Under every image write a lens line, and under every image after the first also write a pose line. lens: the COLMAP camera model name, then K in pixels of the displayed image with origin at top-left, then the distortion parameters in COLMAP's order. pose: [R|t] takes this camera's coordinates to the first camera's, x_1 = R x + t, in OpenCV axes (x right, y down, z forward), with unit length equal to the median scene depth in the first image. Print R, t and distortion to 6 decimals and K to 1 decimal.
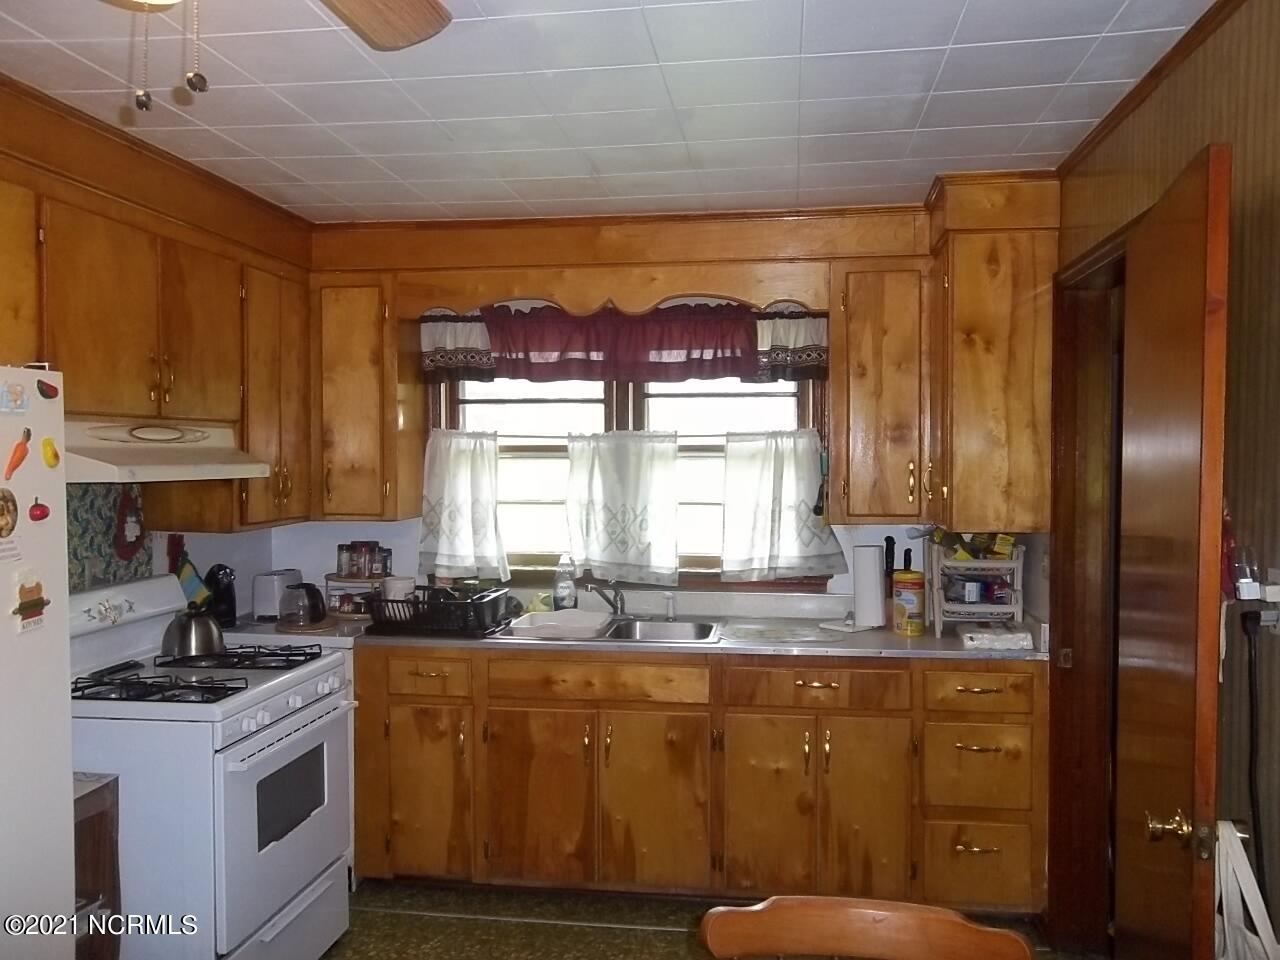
lens RADIAL K [[1110.5, 0, 619.1], [0, 1110.5, 481.9], [0, 0, 1]] dist [0.006377, 0.022336]
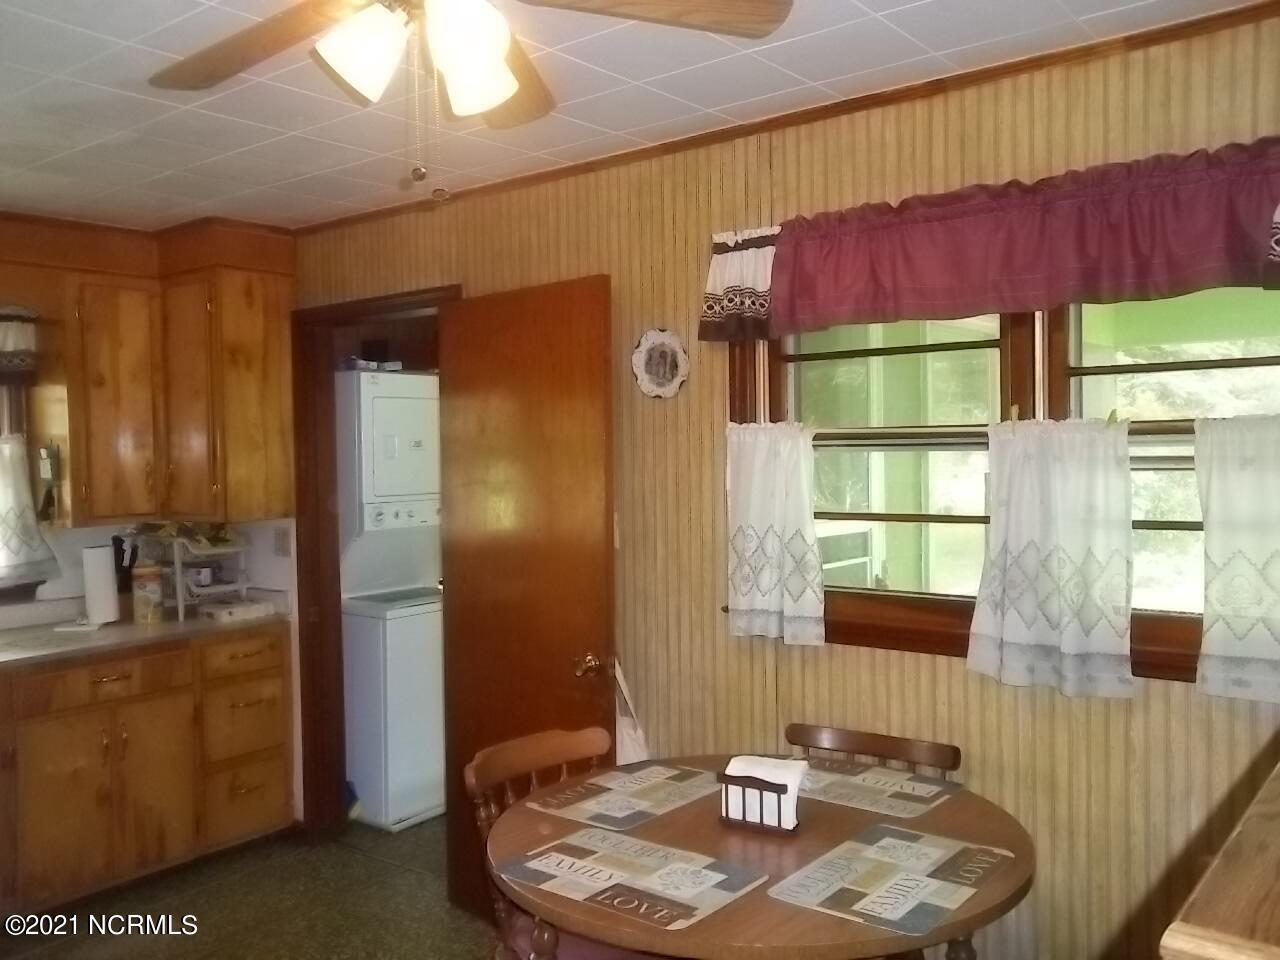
lens RADIAL K [[1110.5, 0, 619.1], [0, 1110.5, 481.9], [0, 0, 1]] dist [0.006377, 0.022336]
pose [[0.500672, -0.033197, 0.865000, -0.482535], [0.043763, 0.998957, 0.013007, 0.005218], [-0.864530, 0.031343, 0.501603, 0.052775]]
